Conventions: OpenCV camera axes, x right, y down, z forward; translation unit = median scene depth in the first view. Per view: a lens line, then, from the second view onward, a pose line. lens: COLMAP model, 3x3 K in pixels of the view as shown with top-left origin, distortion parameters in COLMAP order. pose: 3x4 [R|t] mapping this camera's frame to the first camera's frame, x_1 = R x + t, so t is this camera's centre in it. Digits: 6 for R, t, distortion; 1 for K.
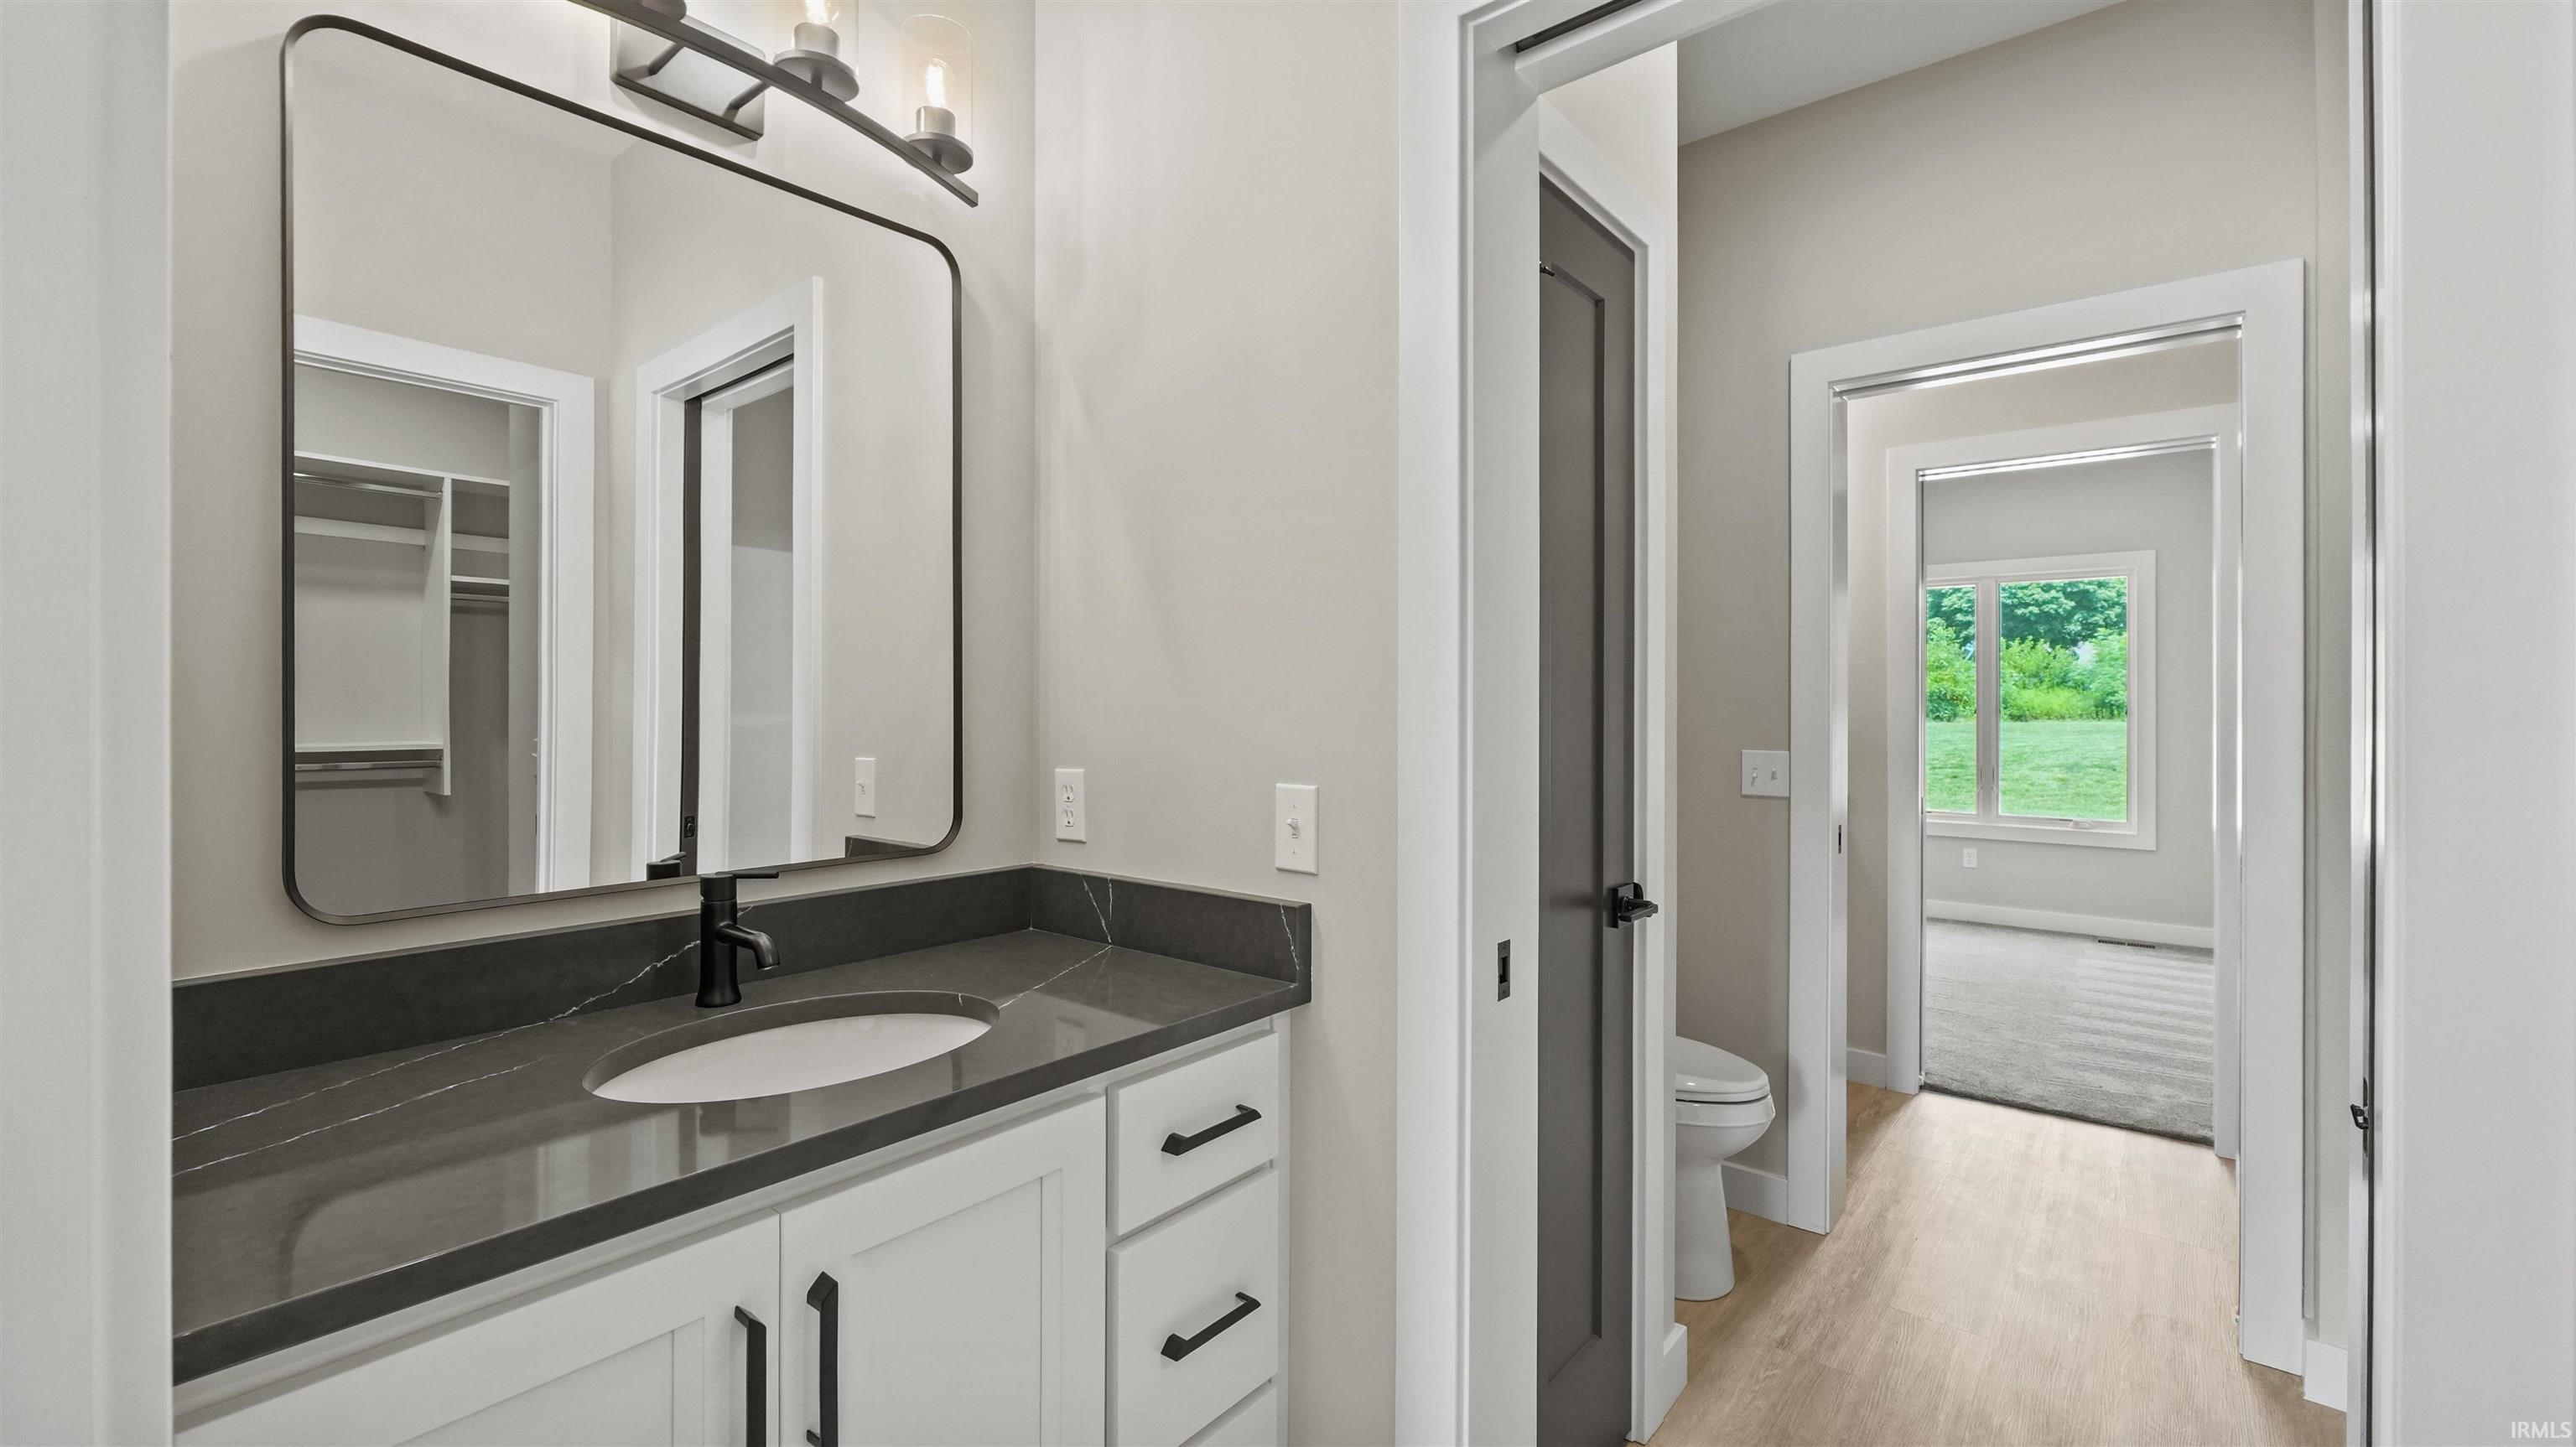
lens RADIAL K [[1090.6, 0, 1275.6], [0, 1090.6, 714.9], [0, 0, 1]] dist [-0.001889, -0.000148]
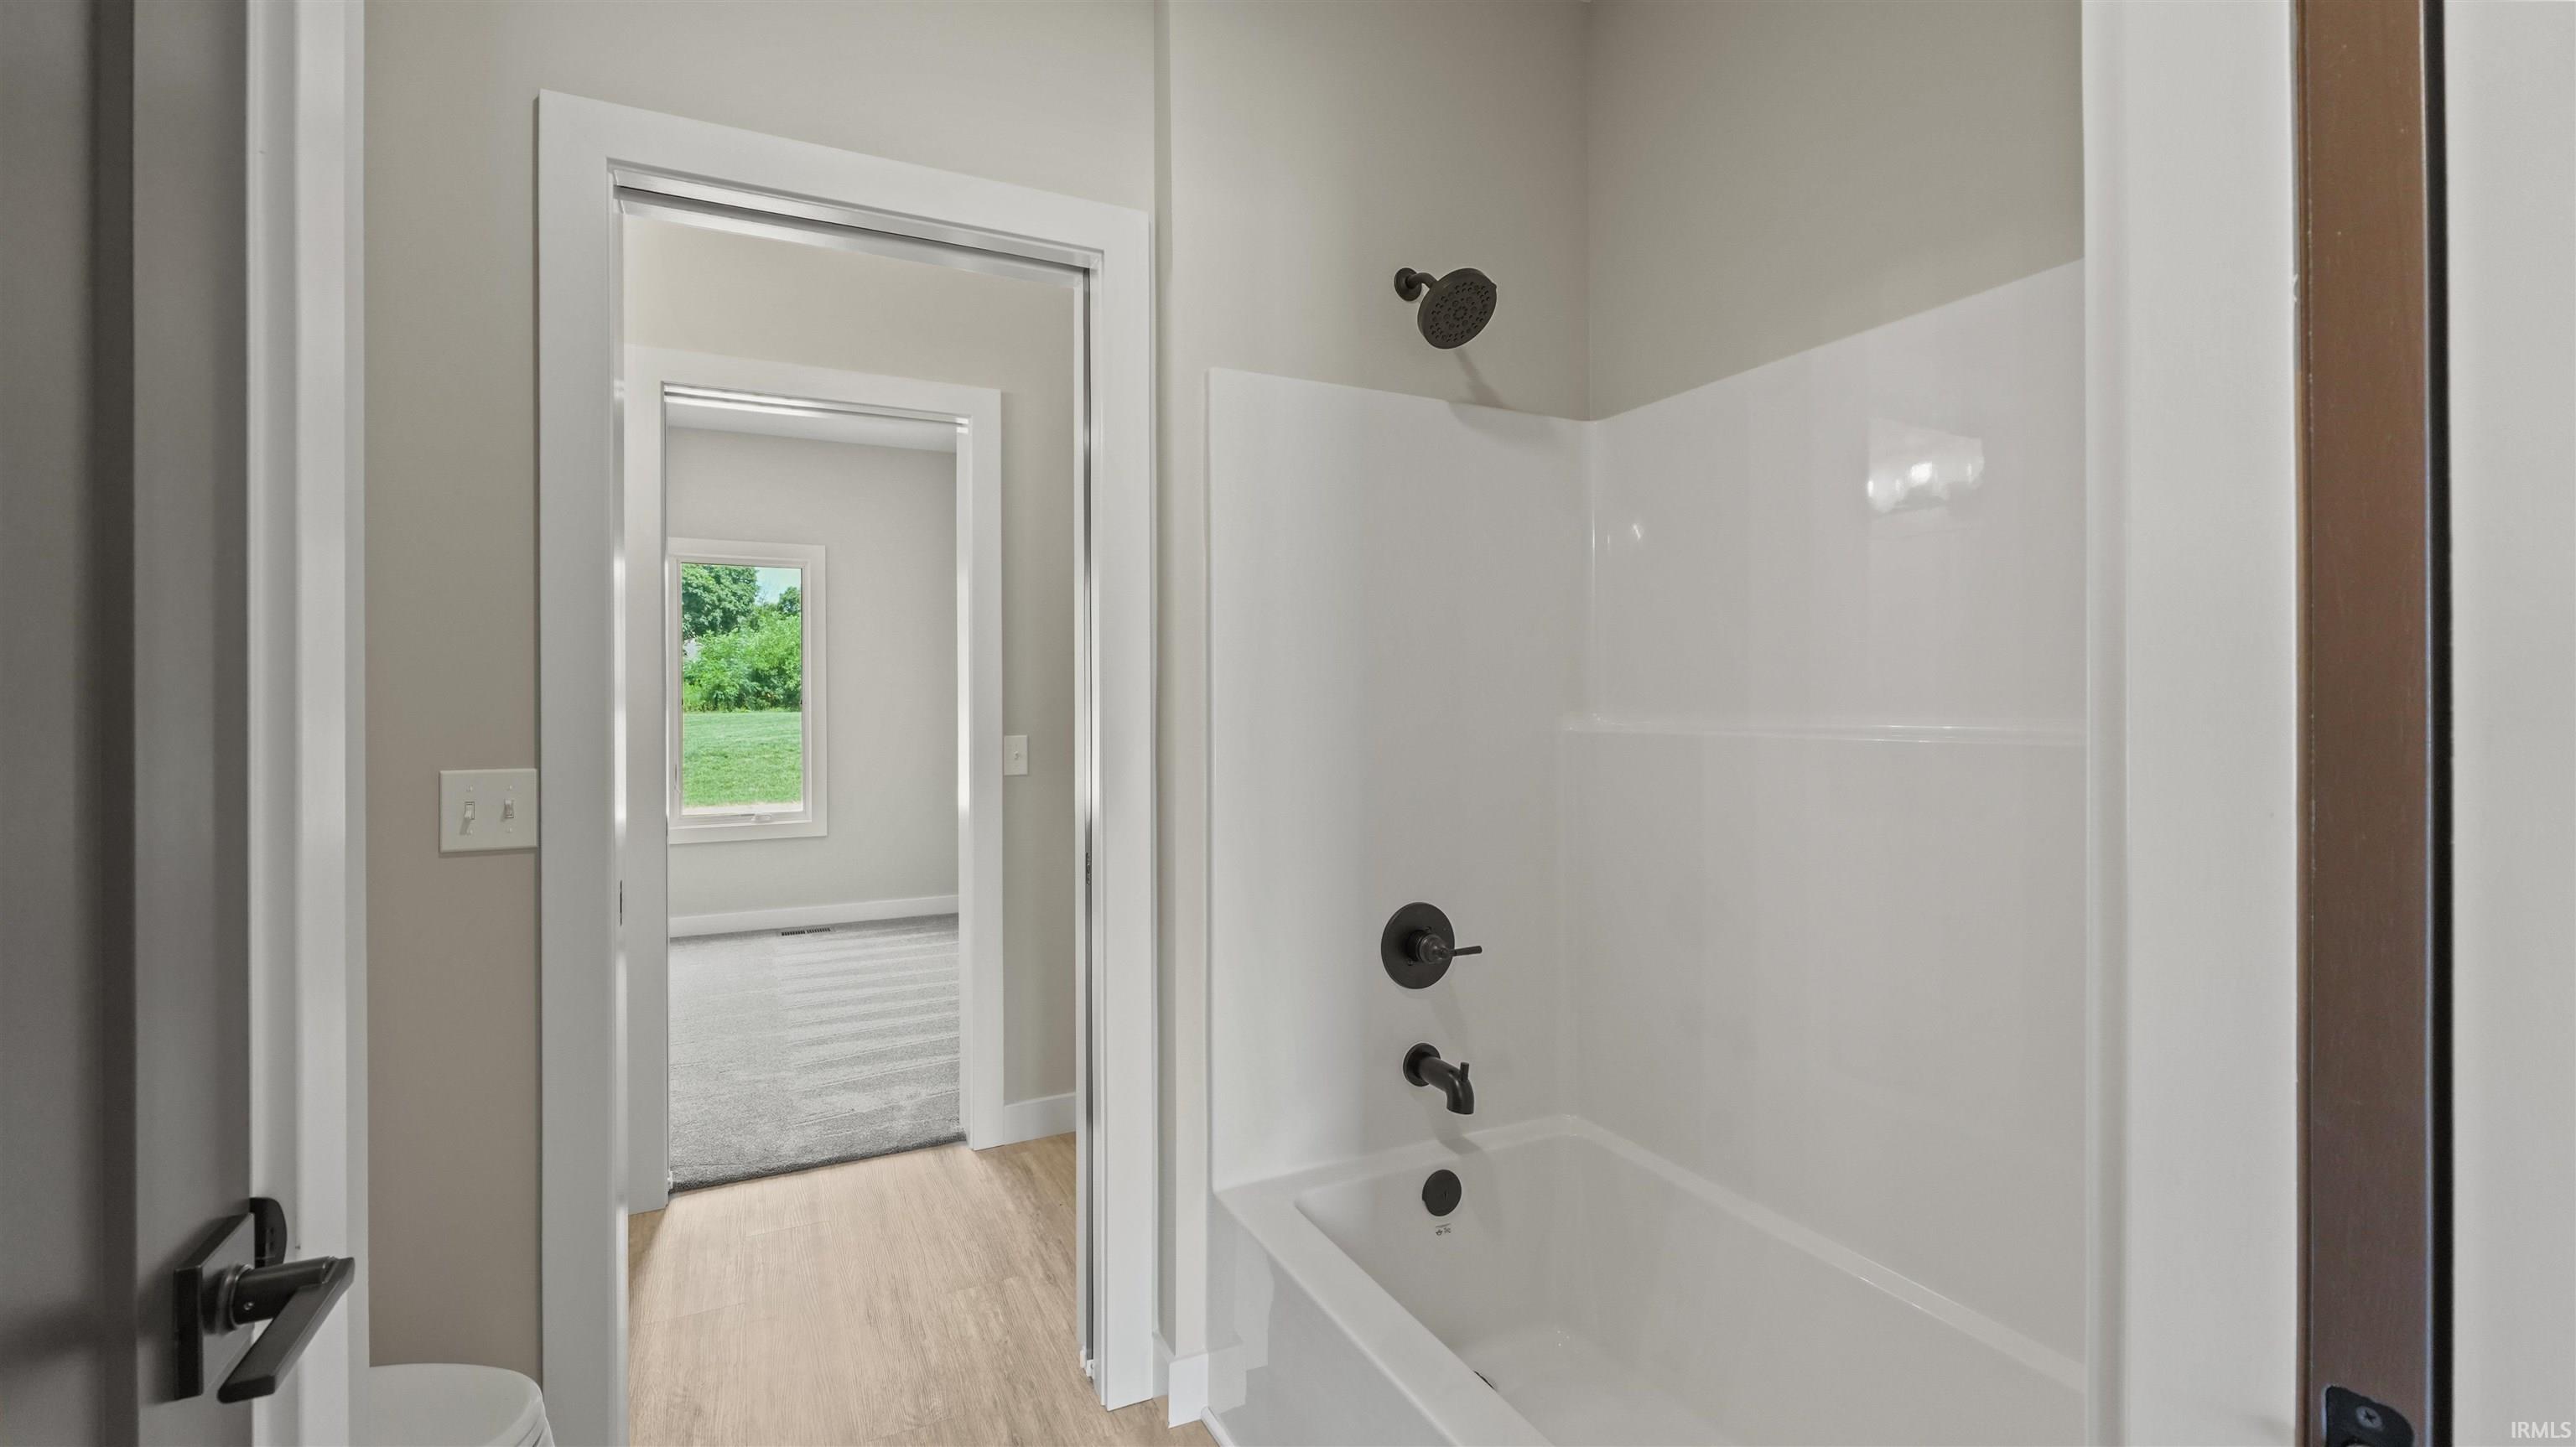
lens RADIAL K [[1073.2, 0, 1305.5], [0, 1073.2, 700.1], [0, 0, 1]] dist [0.000128, -0.008441]
pose [[0.396647, -0.001040, 0.917971, 0.081878], [0.008088, 0.999965, -0.002362, 0.001402], [-0.917935, 0.008361, 0.396642, 0.295728]]
